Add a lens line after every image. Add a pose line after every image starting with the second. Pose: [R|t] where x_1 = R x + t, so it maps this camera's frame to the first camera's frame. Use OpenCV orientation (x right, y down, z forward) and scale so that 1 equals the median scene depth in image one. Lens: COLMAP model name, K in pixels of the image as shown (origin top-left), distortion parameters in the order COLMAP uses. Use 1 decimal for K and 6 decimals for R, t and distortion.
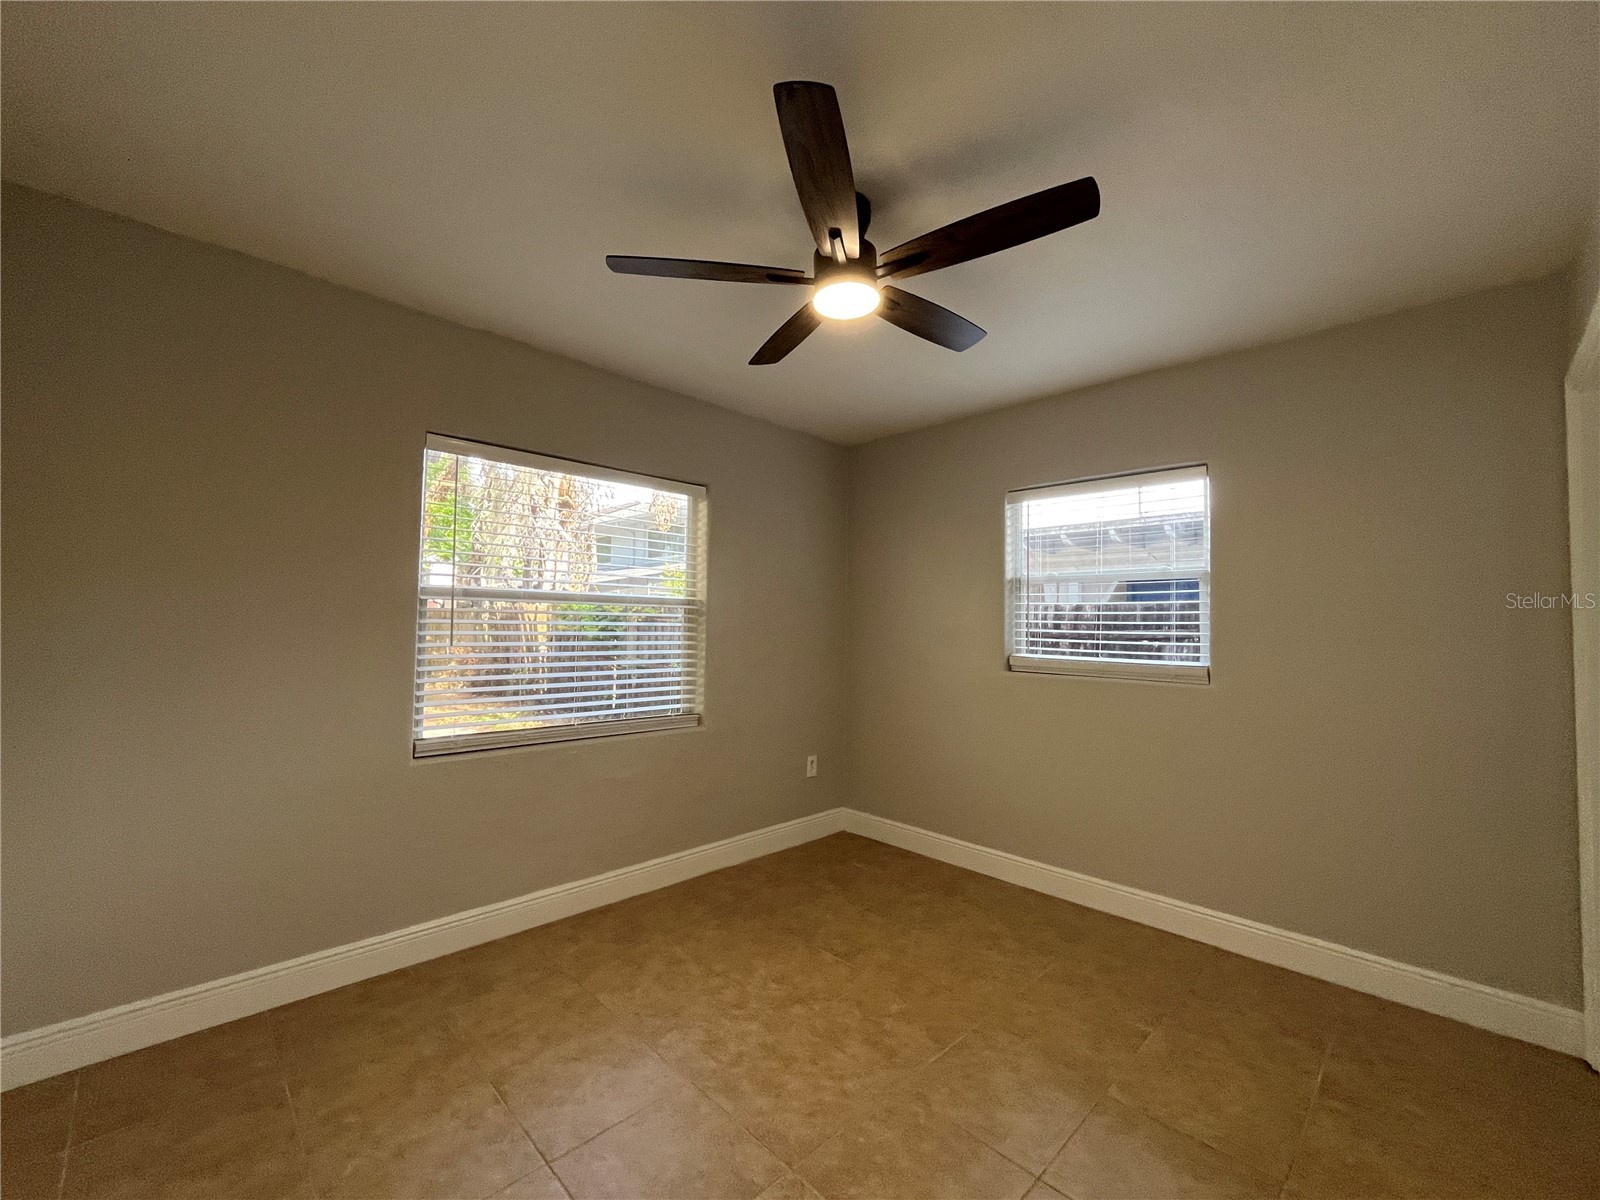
lens RADIAL K [[650.7, 0, 799.2], [0, 650.7, 601.8], [0, 0, 1]] dist [-0.000810, 0.000672]
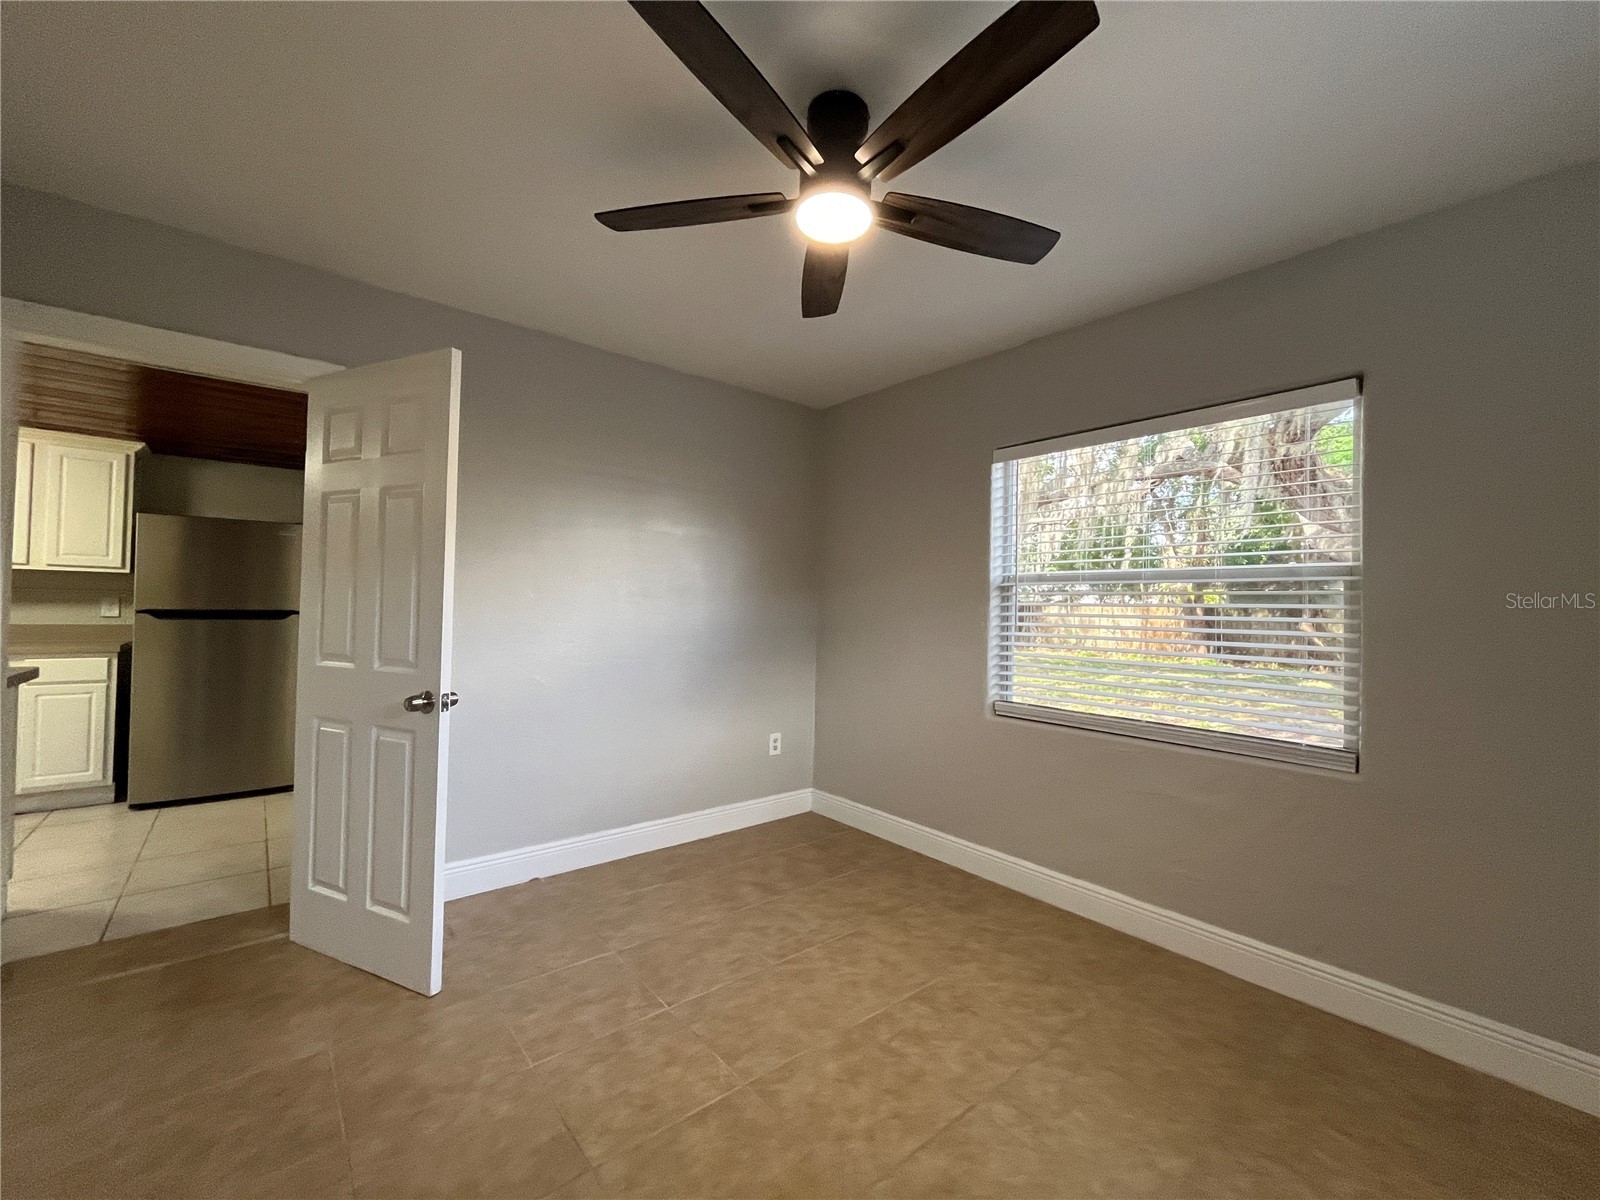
lens RADIAL K [[650.7, 0, 799.5], [0, 650.7, 600.1], [0, 0, 1]] dist [-0.000810, 0.000672]
pose [[-0.086520, -0.031757, -0.995744, 0.704234], [0.017471, 0.999290, -0.033388, 0.059204], [0.996097, -0.020285, -0.085903, 0.767235]]
